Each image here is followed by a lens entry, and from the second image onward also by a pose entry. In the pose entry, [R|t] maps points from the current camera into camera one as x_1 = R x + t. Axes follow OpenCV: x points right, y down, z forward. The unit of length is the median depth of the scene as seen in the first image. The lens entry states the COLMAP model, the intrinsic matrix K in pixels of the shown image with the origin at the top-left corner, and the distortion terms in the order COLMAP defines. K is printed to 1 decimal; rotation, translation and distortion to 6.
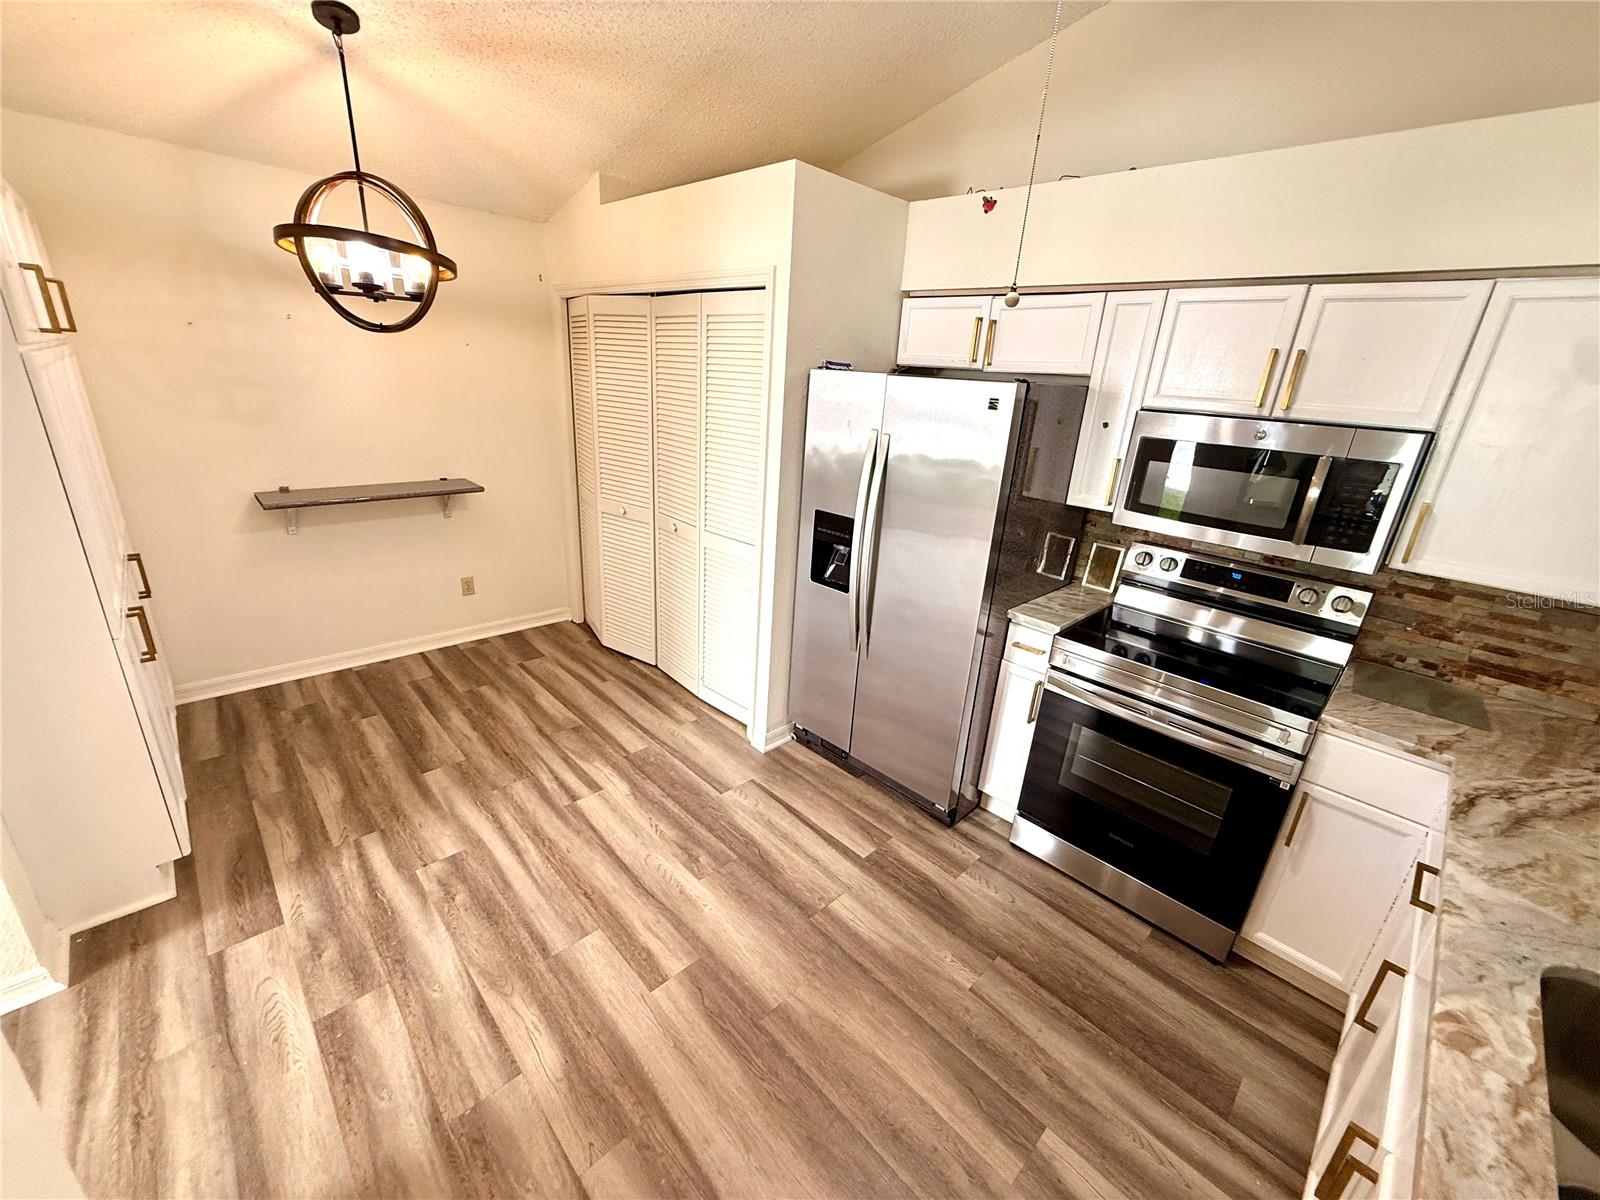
lens RADIAL K [[636.9, 0, 799.4], [0, 636.9, 602.6], [0, 0, 1]] dist [-0.000007, 0.000156]
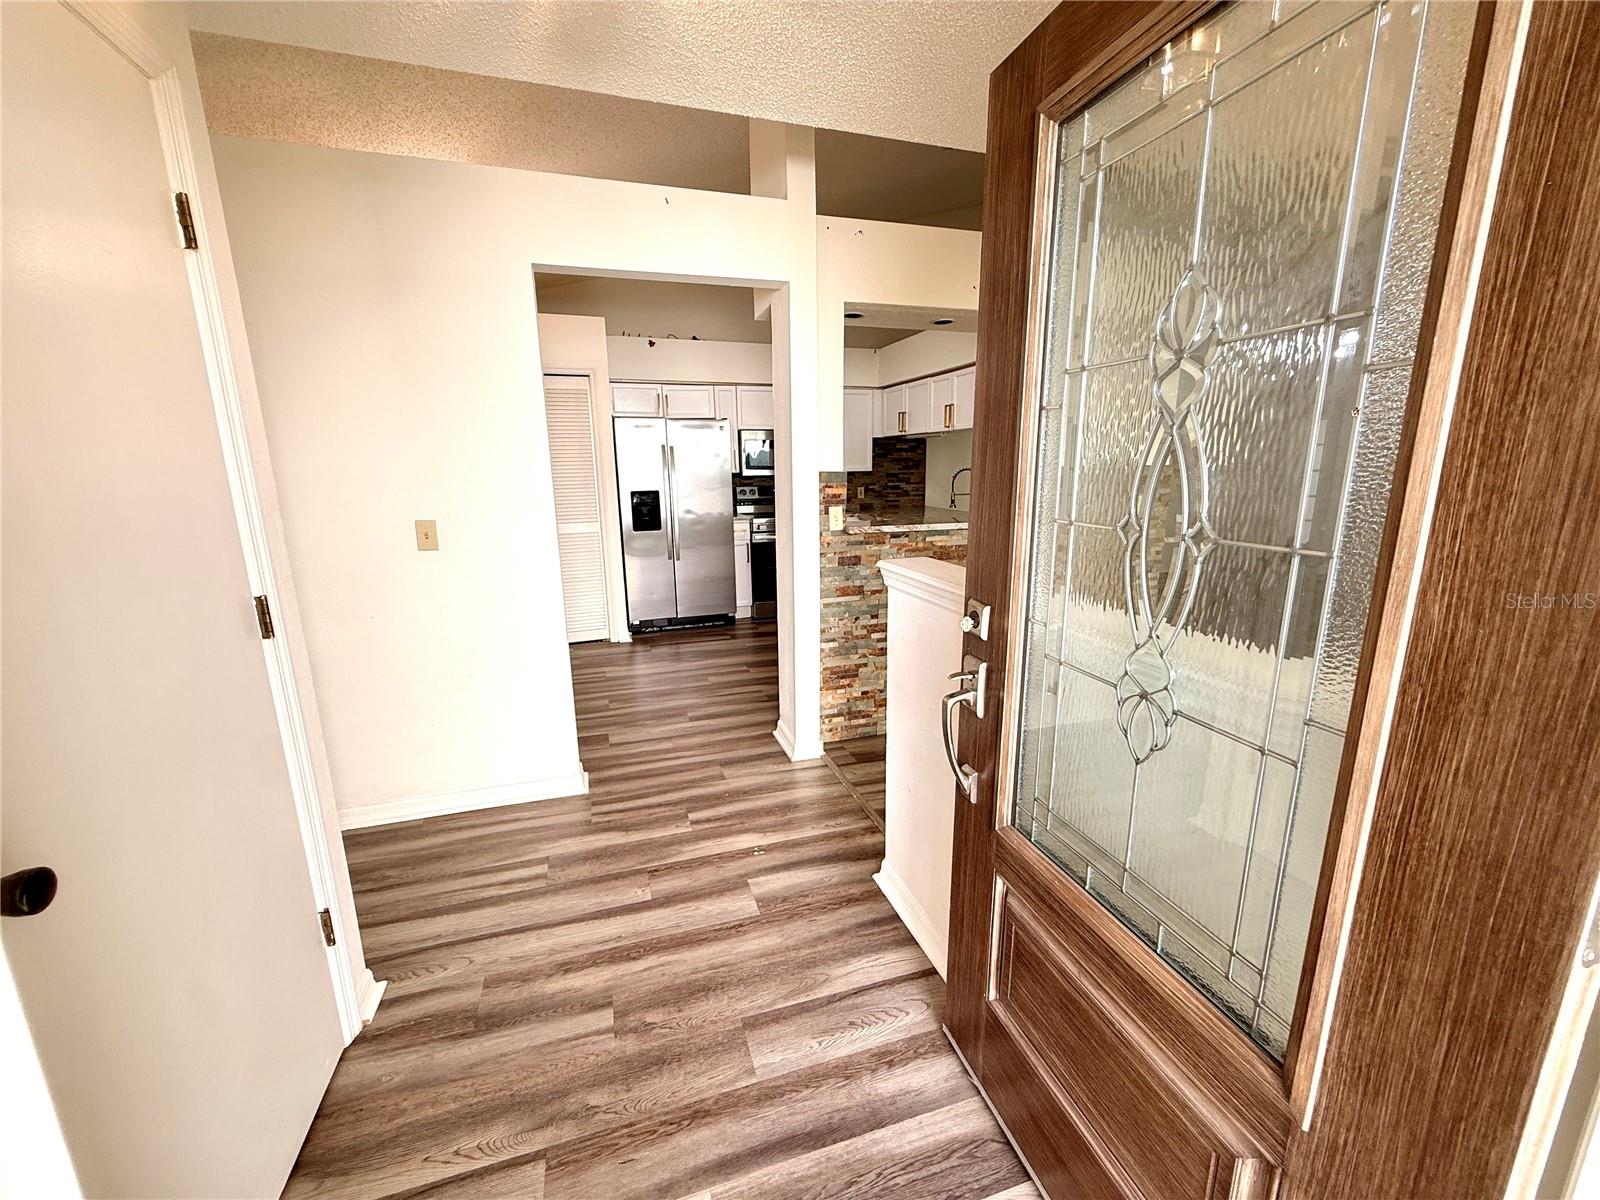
lens RADIAL K [[636.9, 0, 797.5], [0, 636.9, 605.0], [0, 0, 1]] dist [-0.000007, 0.000156]
pose [[0.446481, -0.264184, 0.854905, -1.731339], [0.341622, 0.933376, 0.110018, 0.150776], [-0.827012, 0.242933, 0.506985, -0.322914]]
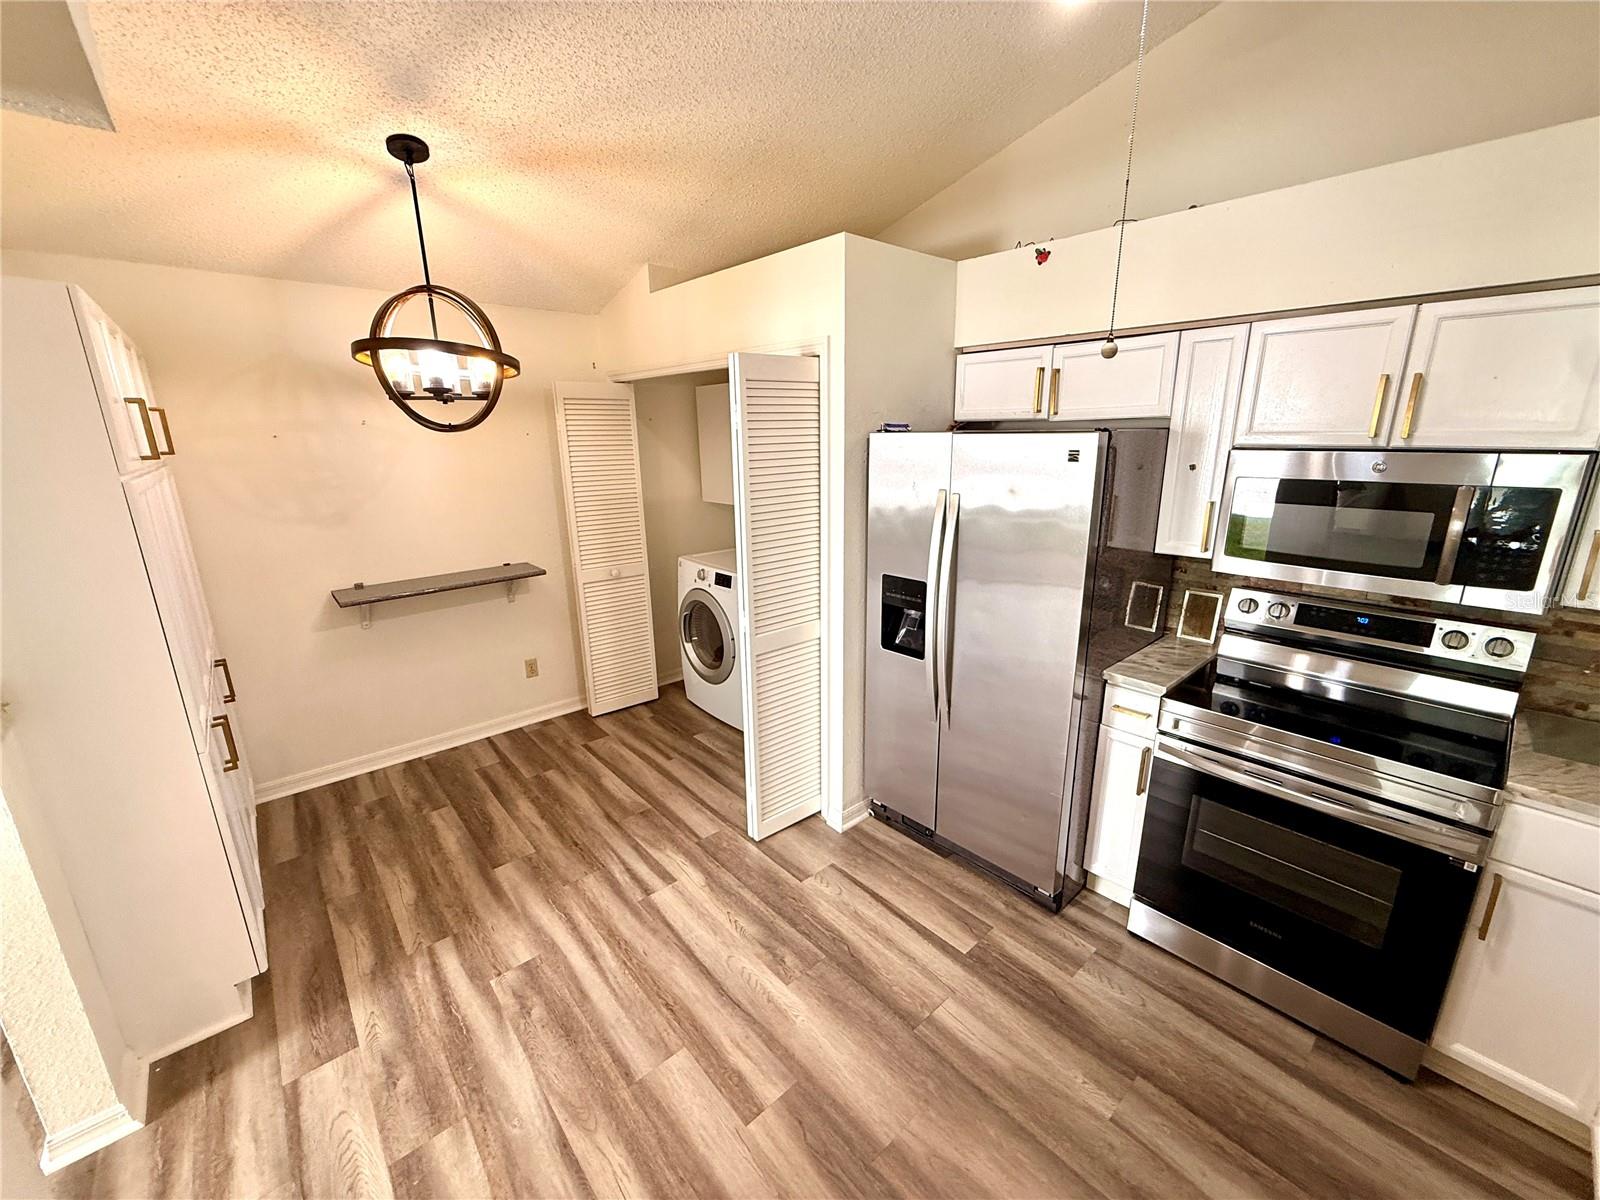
lens RADIAL K [[636.9, 0, 799.4], [0, 636.9, 603.7], [0, 0, 1]] dist [-0.000007, 0.000156]
pose [[0.995802, -0.060128, -0.069010, -0.043802], [0.054222, 0.994949, -0.084482, -0.033087], [0.073741, 0.080385, 0.994032, 0.045659]]
